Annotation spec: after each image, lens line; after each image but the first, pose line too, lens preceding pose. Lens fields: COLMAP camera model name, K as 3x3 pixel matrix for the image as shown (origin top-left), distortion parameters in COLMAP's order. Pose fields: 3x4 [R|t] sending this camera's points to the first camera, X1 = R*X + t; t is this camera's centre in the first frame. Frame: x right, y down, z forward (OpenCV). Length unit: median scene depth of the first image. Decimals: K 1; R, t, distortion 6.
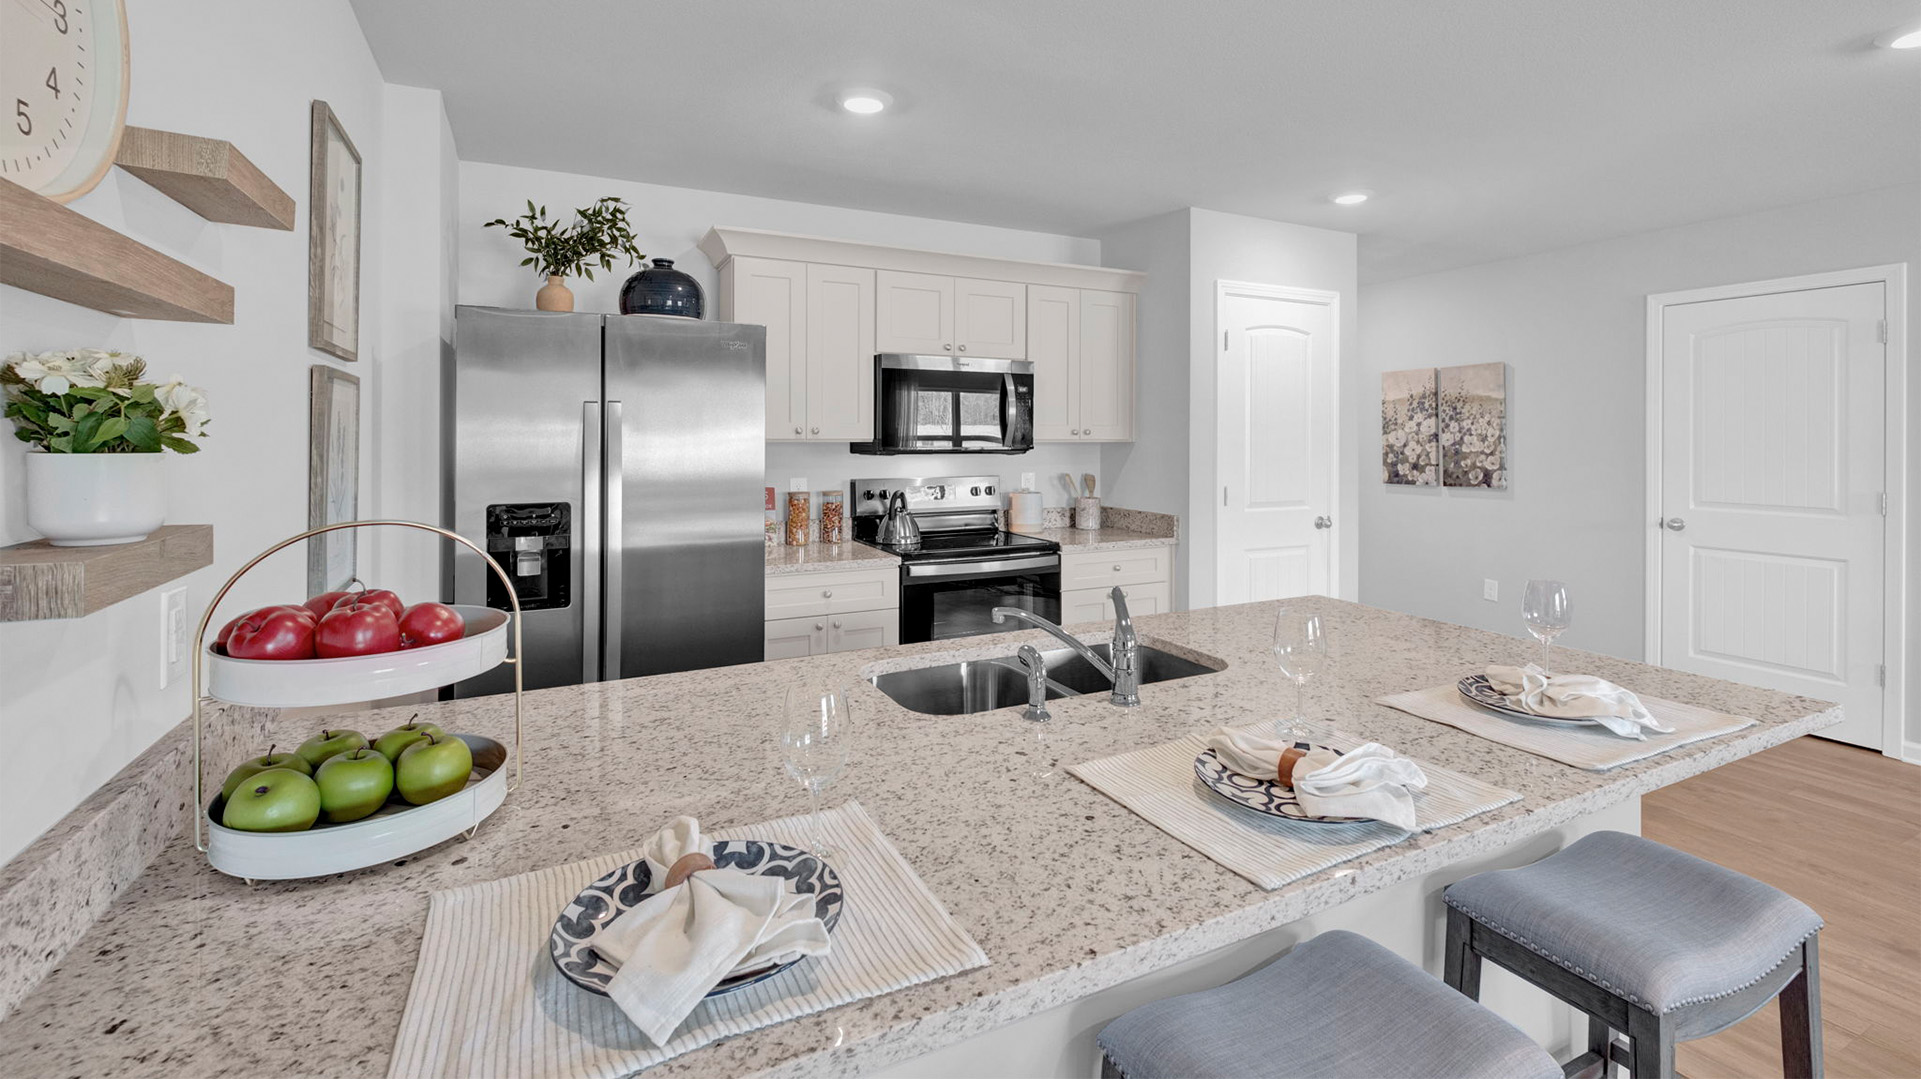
lens RADIAL K [[845.2, 0, 918.3], [0, 845.2, 434.0], [0, 0, 1]] dist [-0.001859, -0.002824]
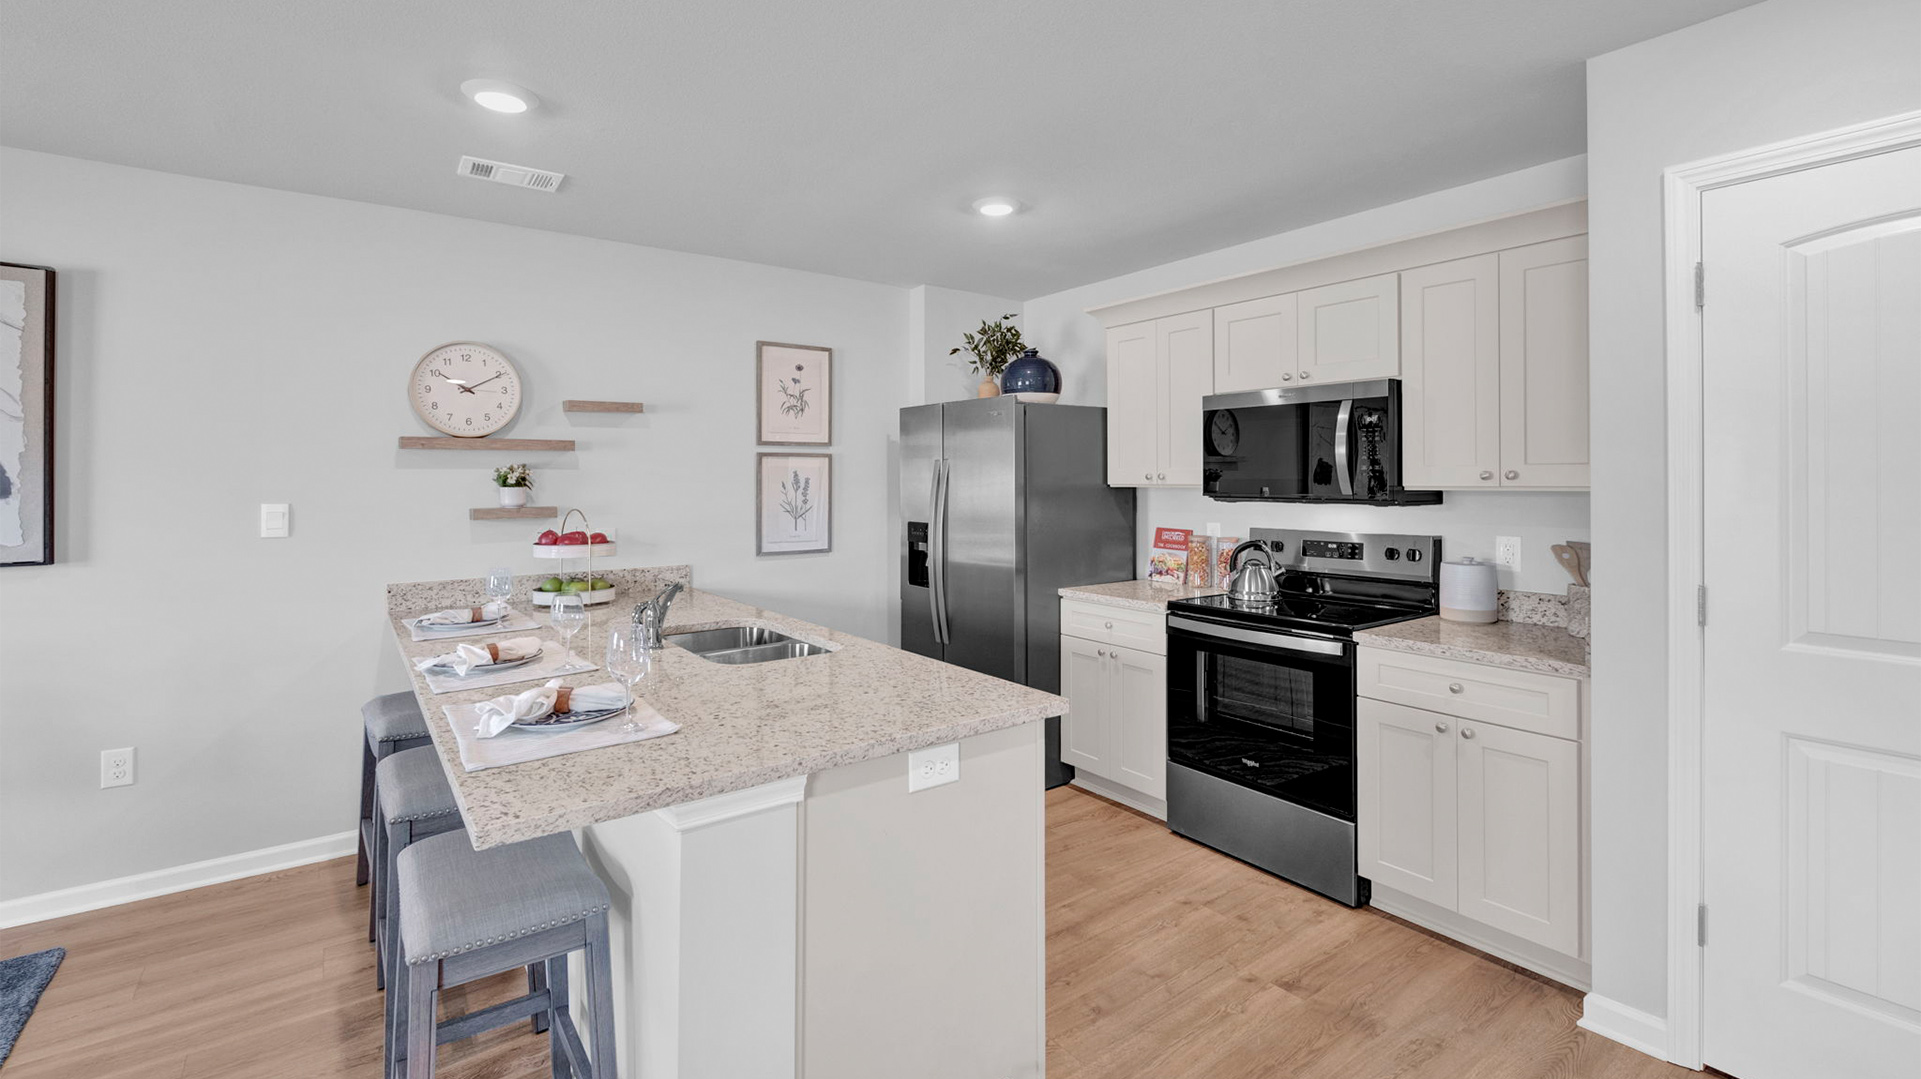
lens RADIAL K [[845.2, 0, 980.1], [0, 845.2, 462.0], [0, 0, 1]] dist [-0.001859, -0.002824]
pose [[0.183522, -0.022112, -0.982767, 0.824852], [0.001195, 0.999751, -0.022271, 0.001292], [0.983015, 0.002913, 0.183503, 0.550132]]
